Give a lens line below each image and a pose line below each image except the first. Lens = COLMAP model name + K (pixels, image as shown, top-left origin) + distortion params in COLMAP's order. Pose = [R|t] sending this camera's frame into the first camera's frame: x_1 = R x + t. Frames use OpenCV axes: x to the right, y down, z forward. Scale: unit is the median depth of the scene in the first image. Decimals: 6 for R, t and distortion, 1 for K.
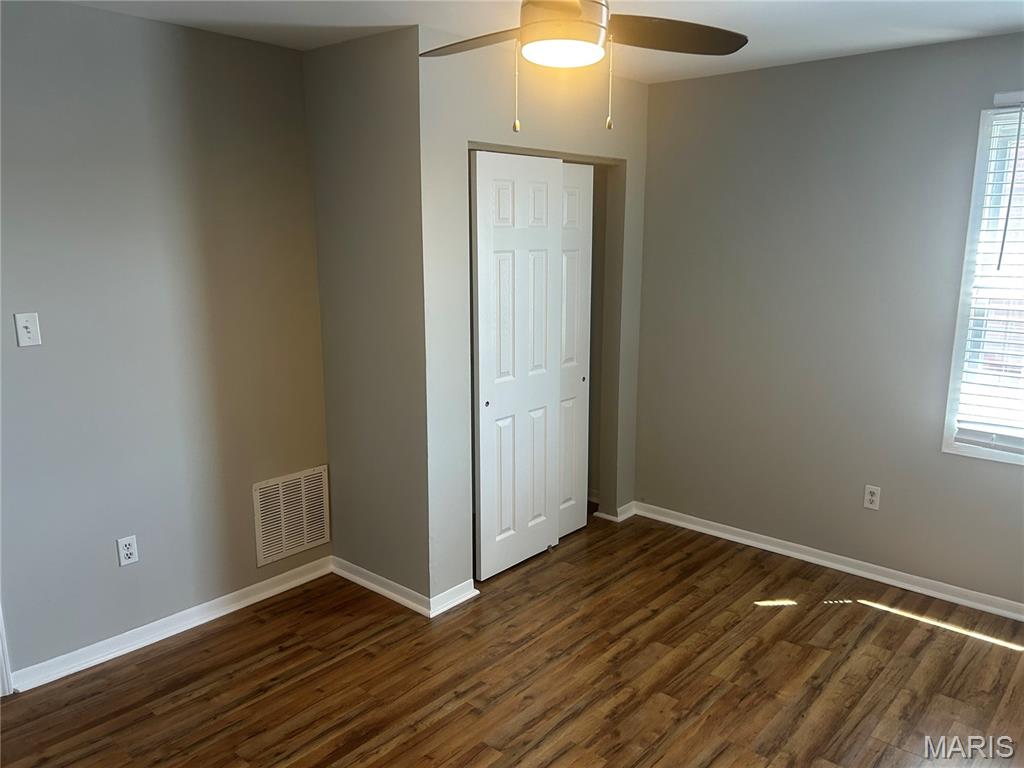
lens RADIAL K [[777.0, 0, 507.5], [0, 777.0, 383.1], [0, 0, 1]] dist [0.070309, -0.004529]
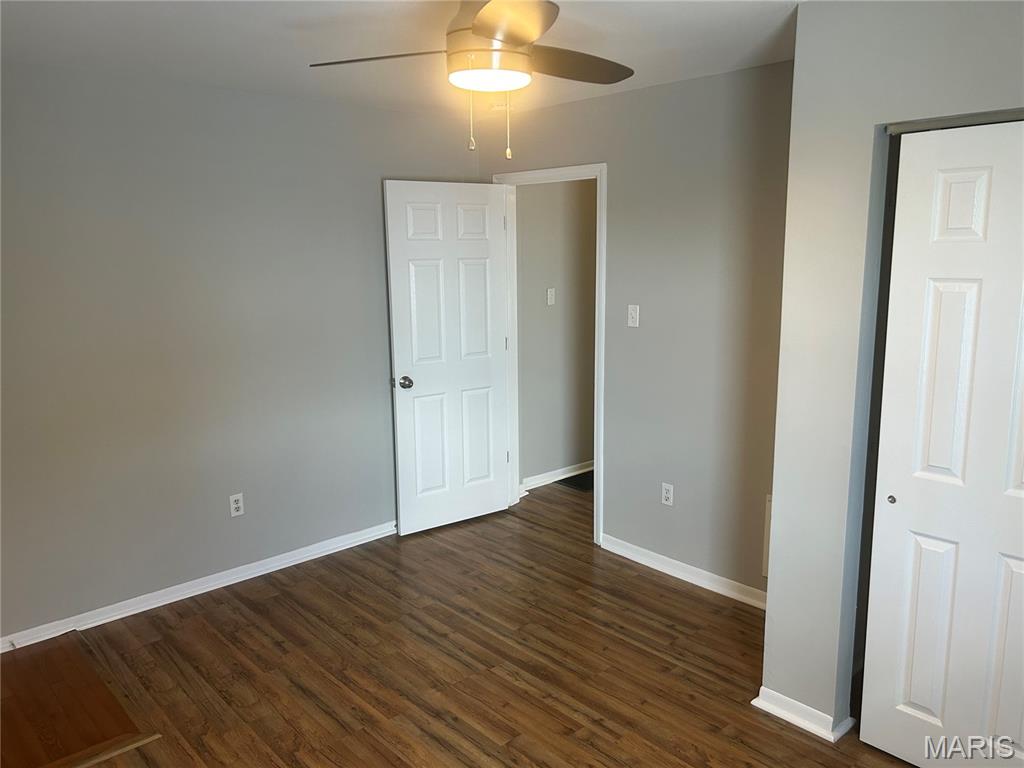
lens RADIAL K [[777.0, 0, 513.8], [0, 777.0, 383.9], [0, 0, 1]] dist [0.070309, -0.004529]
pose [[-0.088165, 0.183180, -0.979118, 0.771923], [-0.179740, 0.963886, 0.196515, -0.171678], [0.979755, 0.193312, -0.052056, 0.801514]]
